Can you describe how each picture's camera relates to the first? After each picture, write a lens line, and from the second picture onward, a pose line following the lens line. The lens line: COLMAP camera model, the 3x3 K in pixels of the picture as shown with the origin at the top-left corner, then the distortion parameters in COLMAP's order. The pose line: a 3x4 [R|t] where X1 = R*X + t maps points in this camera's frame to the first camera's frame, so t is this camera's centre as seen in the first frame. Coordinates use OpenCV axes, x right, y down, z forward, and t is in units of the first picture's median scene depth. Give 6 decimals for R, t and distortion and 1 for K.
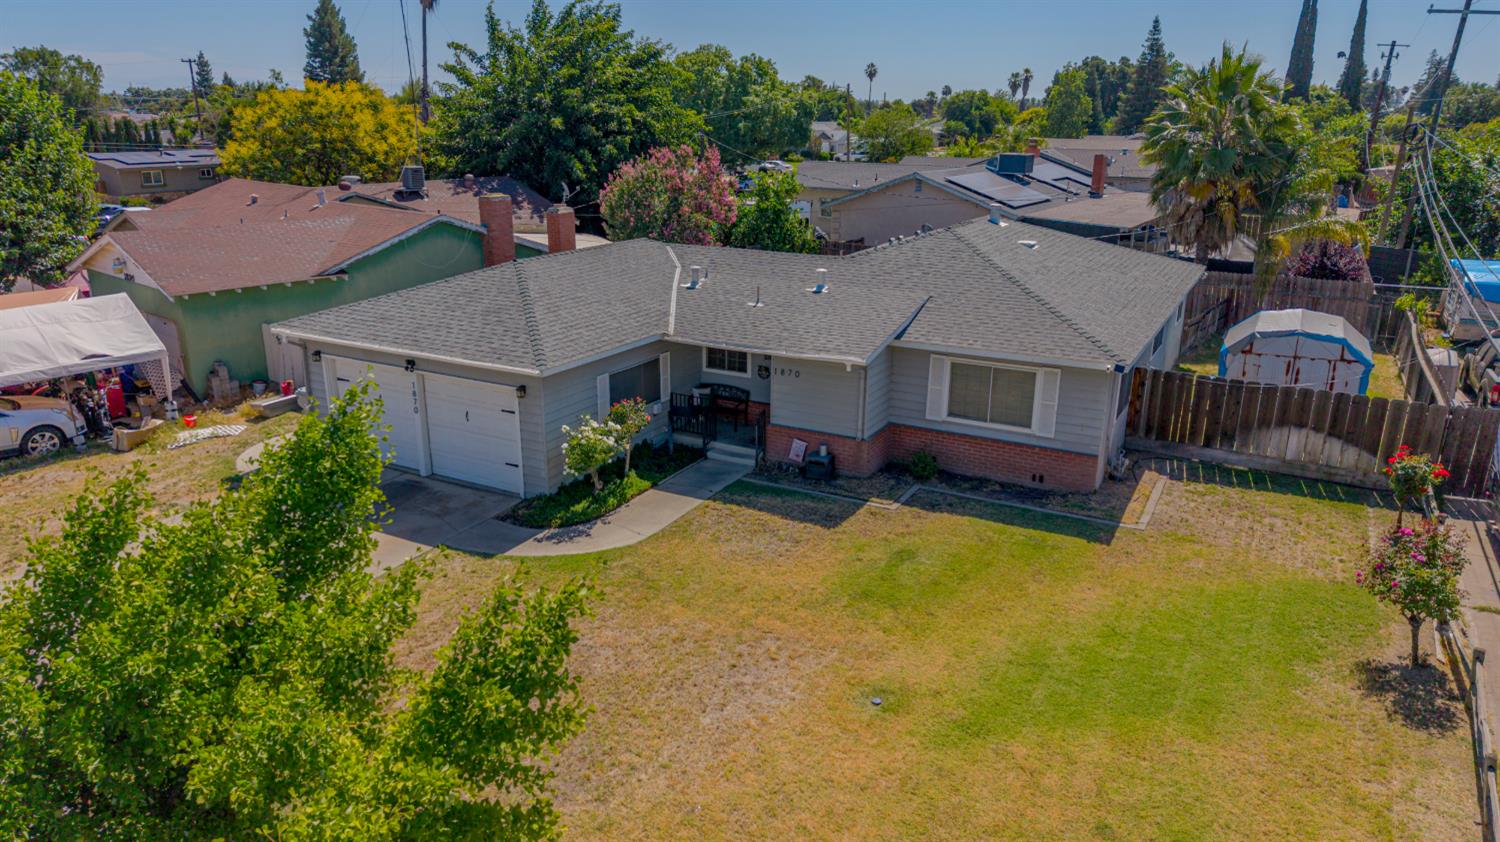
lens RADIAL K [[1017.3, 0, 750.0], [0, 1017.3, 421.0], [0, 0, 1]] dist [0.023190, -0.002871]
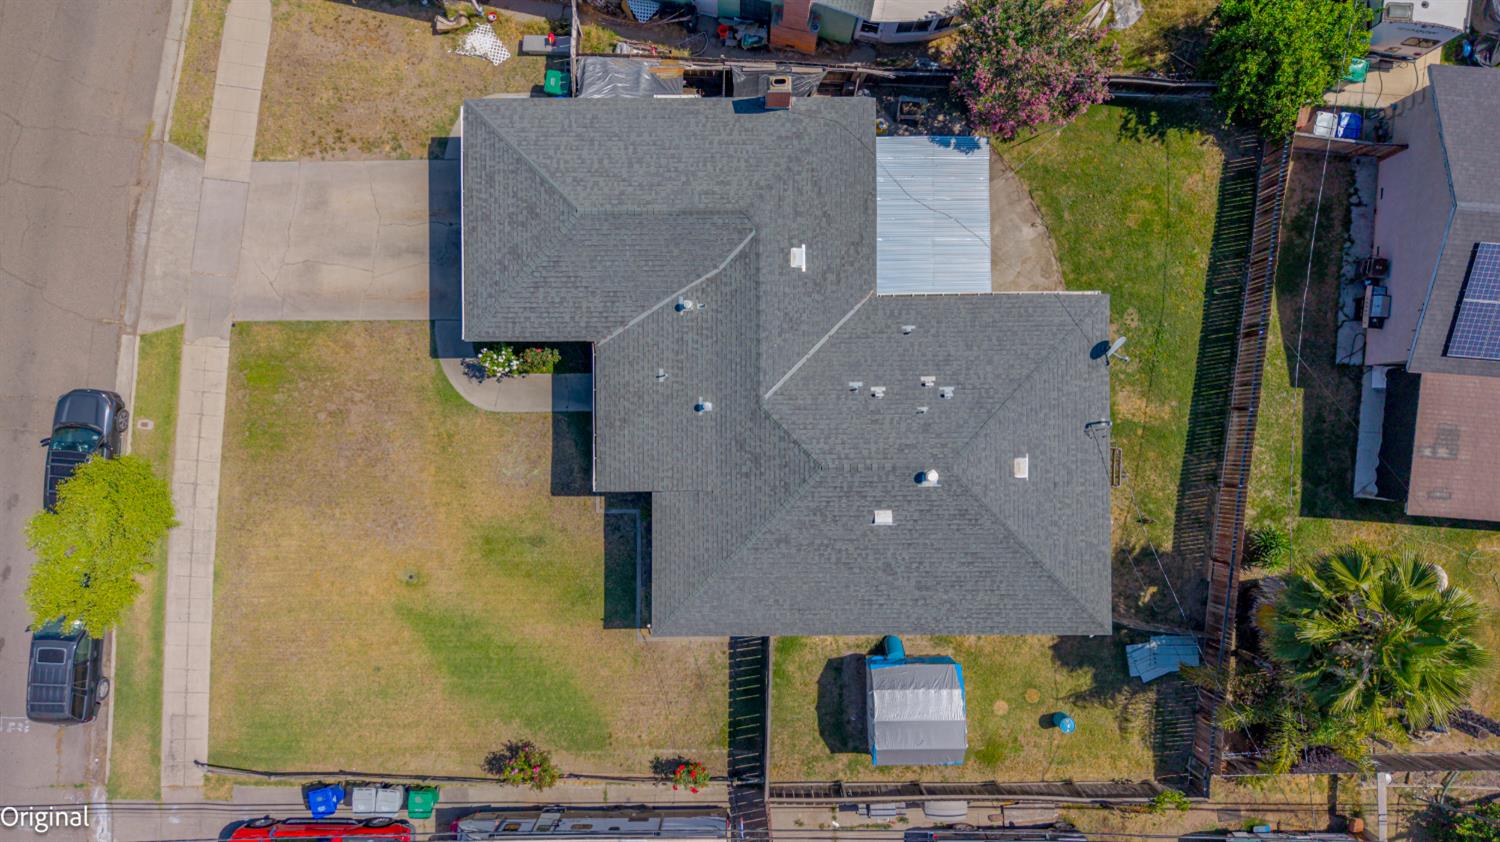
lens RADIAL K [[1017.3, 0, 750.0], [0, 1017.3, 421.0], [0, 0, 1]] dist [0.023190, -0.002871]
pose [[0.485935, 0.873592, -0.026521, 0.168408], [-0.248024, 0.166933, 0.954263, -1.552383], [0.838064, -0.457132, 0.297790, 0.721765]]
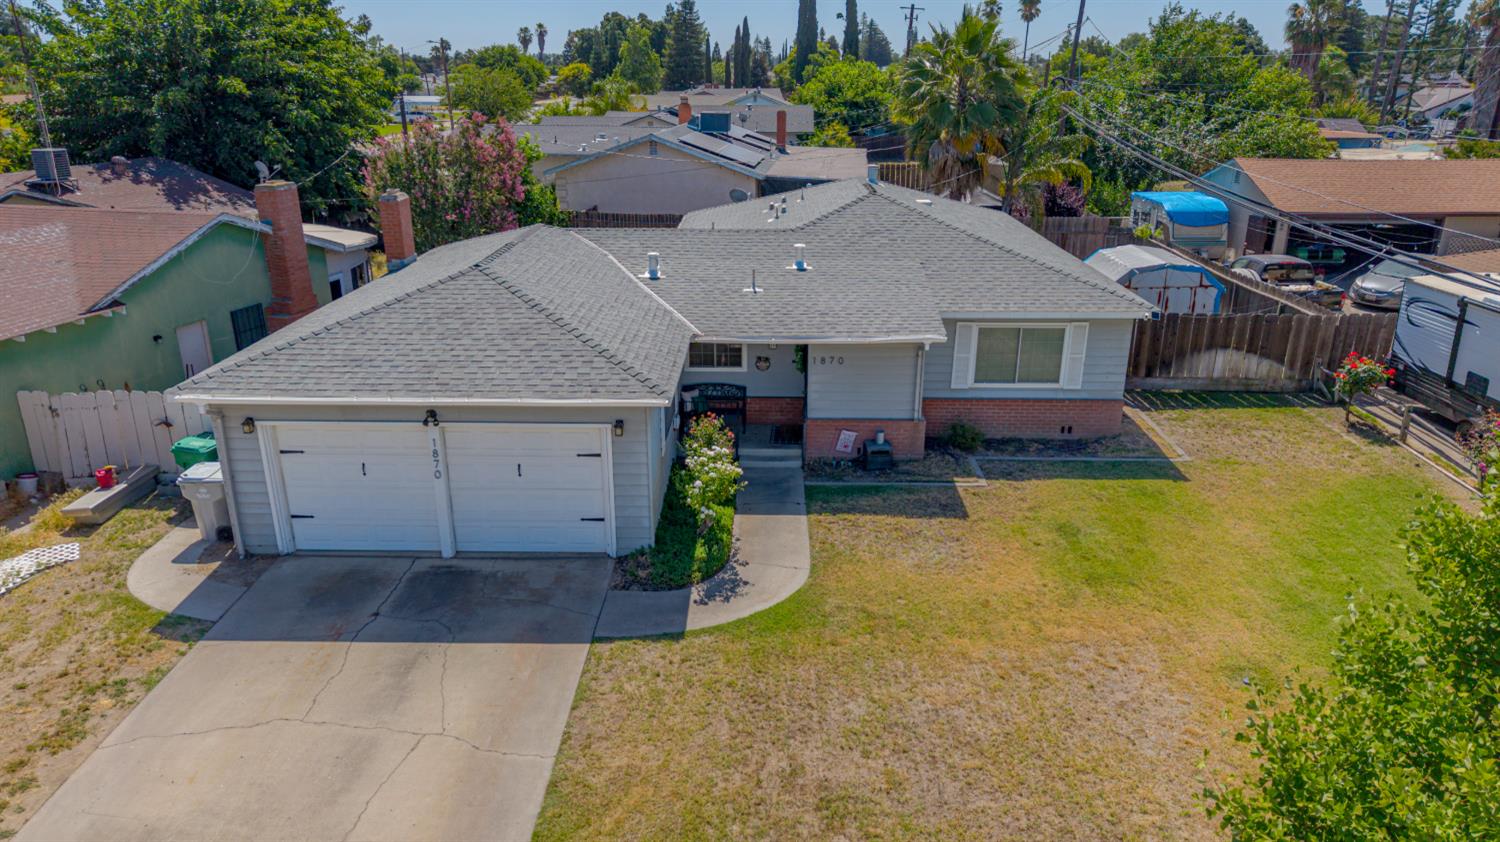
lens RADIAL K [[1017.3, 0, 750.0], [0, 1017.3, 421.0], [0, 0, 1]] dist [0.023190, -0.002871]
pose [[0.885324, -0.159144, 0.436892, -0.441780], [0.141505, 0.987252, 0.072873, -0.071703], [-0.442920, -0.002694, 0.896557, 0.211735]]
